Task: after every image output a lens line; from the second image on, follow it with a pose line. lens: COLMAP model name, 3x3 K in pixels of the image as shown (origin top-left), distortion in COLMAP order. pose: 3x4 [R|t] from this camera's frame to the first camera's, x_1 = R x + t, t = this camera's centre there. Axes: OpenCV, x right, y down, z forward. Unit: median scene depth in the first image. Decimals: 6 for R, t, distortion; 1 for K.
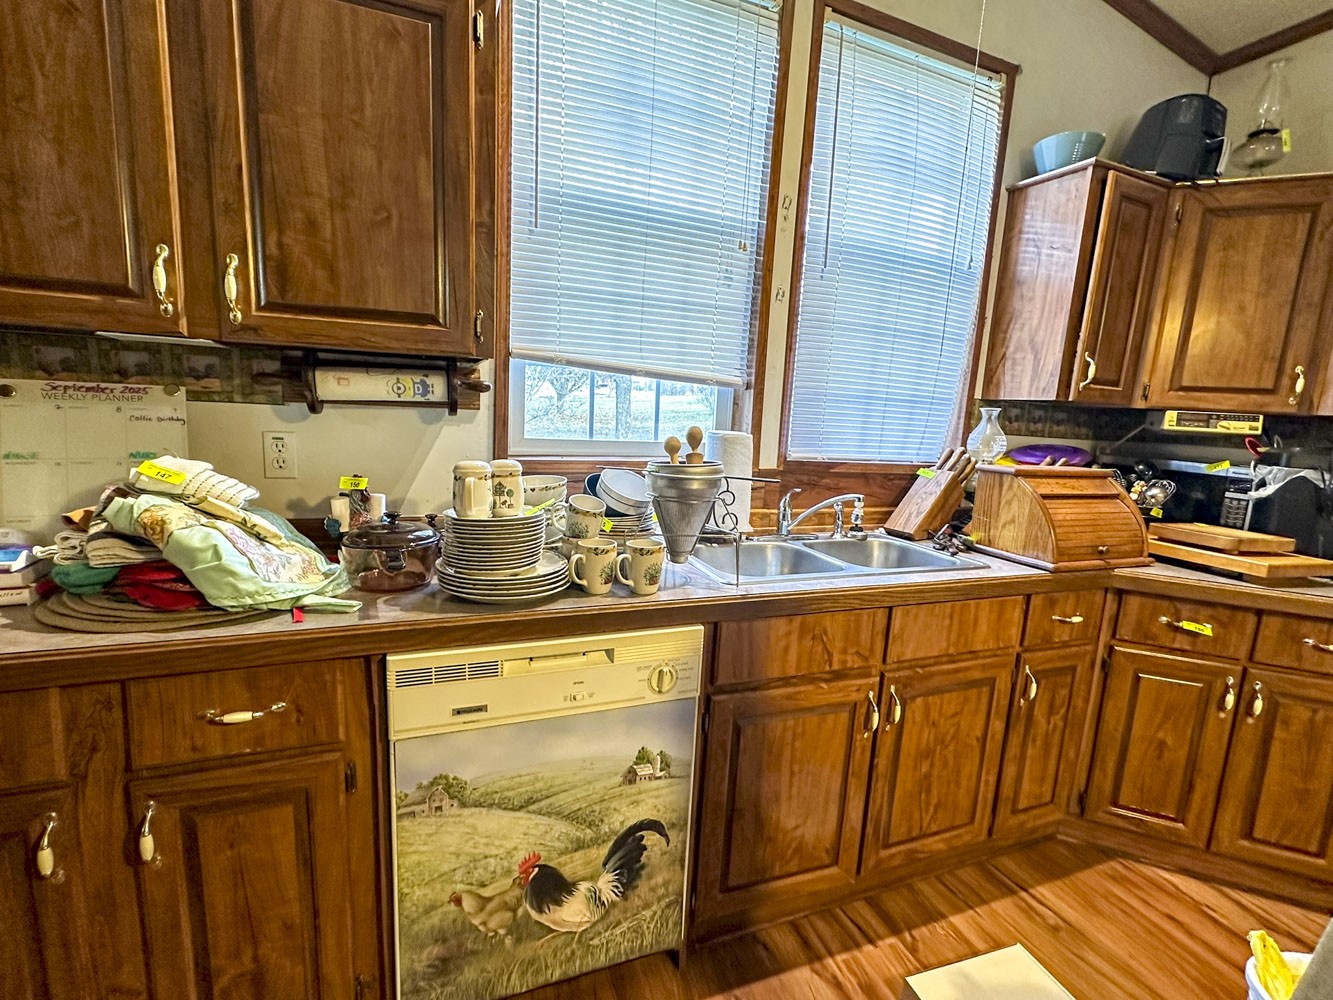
lens RADIAL K [[614.5, 0, 665.4], [0, 614.5, 508.2], [0, 0, 1]] dist [-0.001726, -0.000156]
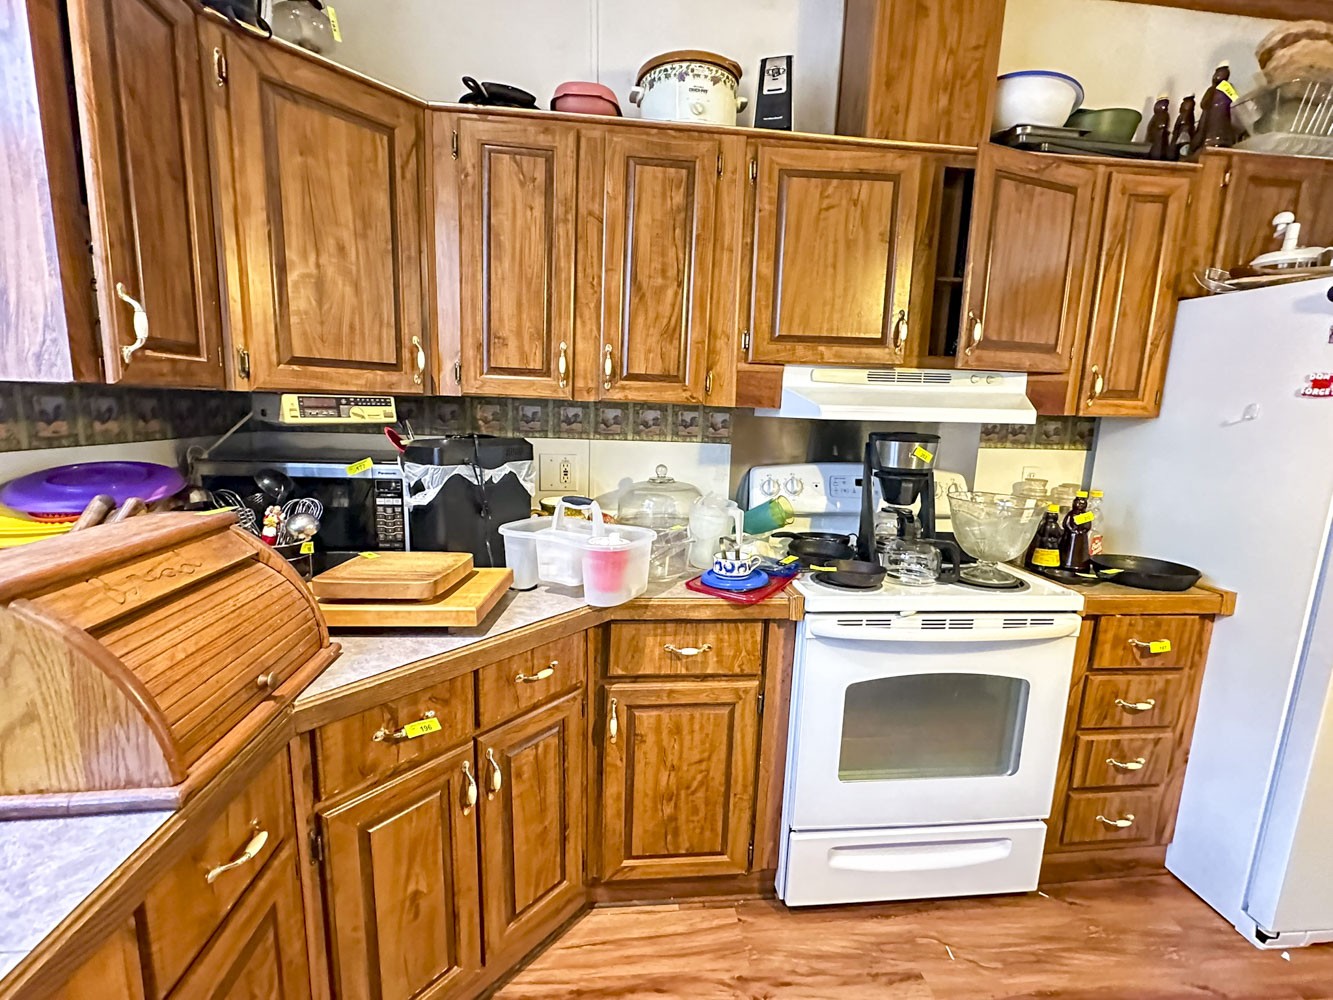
lens RADIAL K [[614.5, 0, 665.4], [0, 614.5, 508.2], [0, 0, 1]] dist [-0.001726, -0.000156]
pose [[0.281556, -0.207375, 0.936868, 0.305167], [0.146286, 0.974231, 0.171682, -0.096979], [-0.948328, 0.088713, 0.304637, 0.441218]]
